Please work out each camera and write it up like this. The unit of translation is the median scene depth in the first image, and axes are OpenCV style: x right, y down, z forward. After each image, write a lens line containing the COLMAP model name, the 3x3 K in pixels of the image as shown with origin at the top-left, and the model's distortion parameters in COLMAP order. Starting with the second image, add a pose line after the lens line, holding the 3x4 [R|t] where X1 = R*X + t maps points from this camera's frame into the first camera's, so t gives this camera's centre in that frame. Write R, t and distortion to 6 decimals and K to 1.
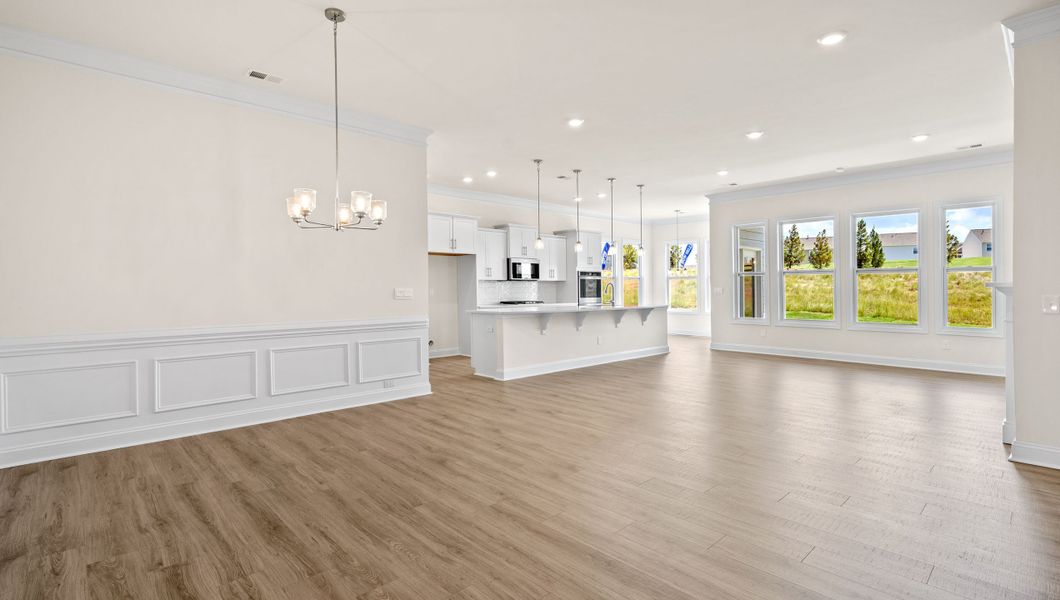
lens RADIAL K [[487.4, 0, 526.8], [0, 487.4, 294.4], [0, 0, 1]] dist [-0.003259, 0.000238]
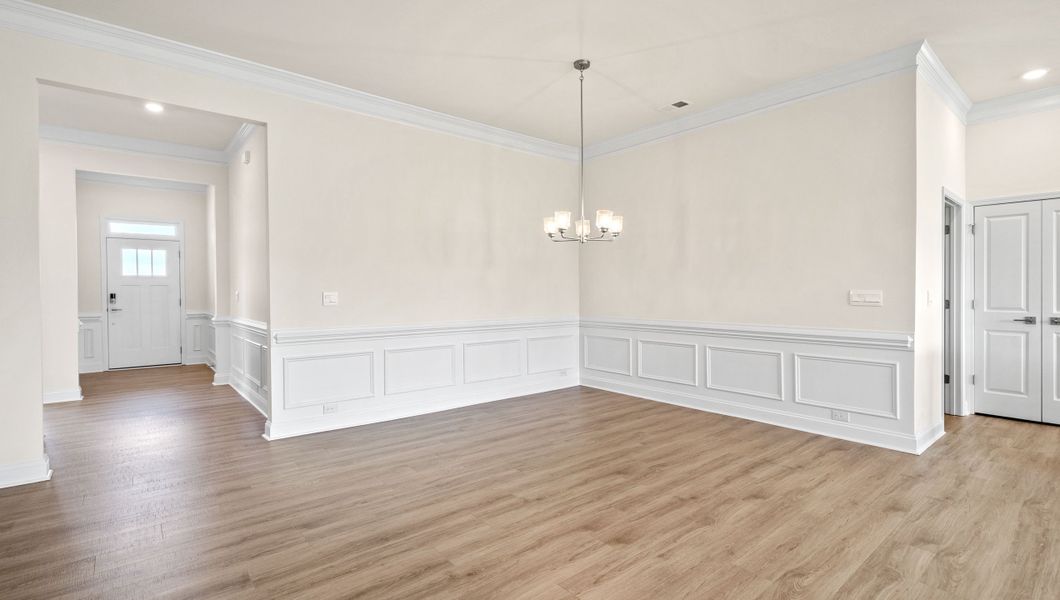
lens RADIAL K [[487.4, 0, 526.8], [0, 487.4, 294.4], [0, 0, 1]] dist [-0.003259, 0.000238]
pose [[-0.048482, 0.011622, -0.998756, 0.751297], [-0.019069, 0.999739, 0.012560, -0.009040], [0.998642, 0.019654, -0.048248, 0.833329]]
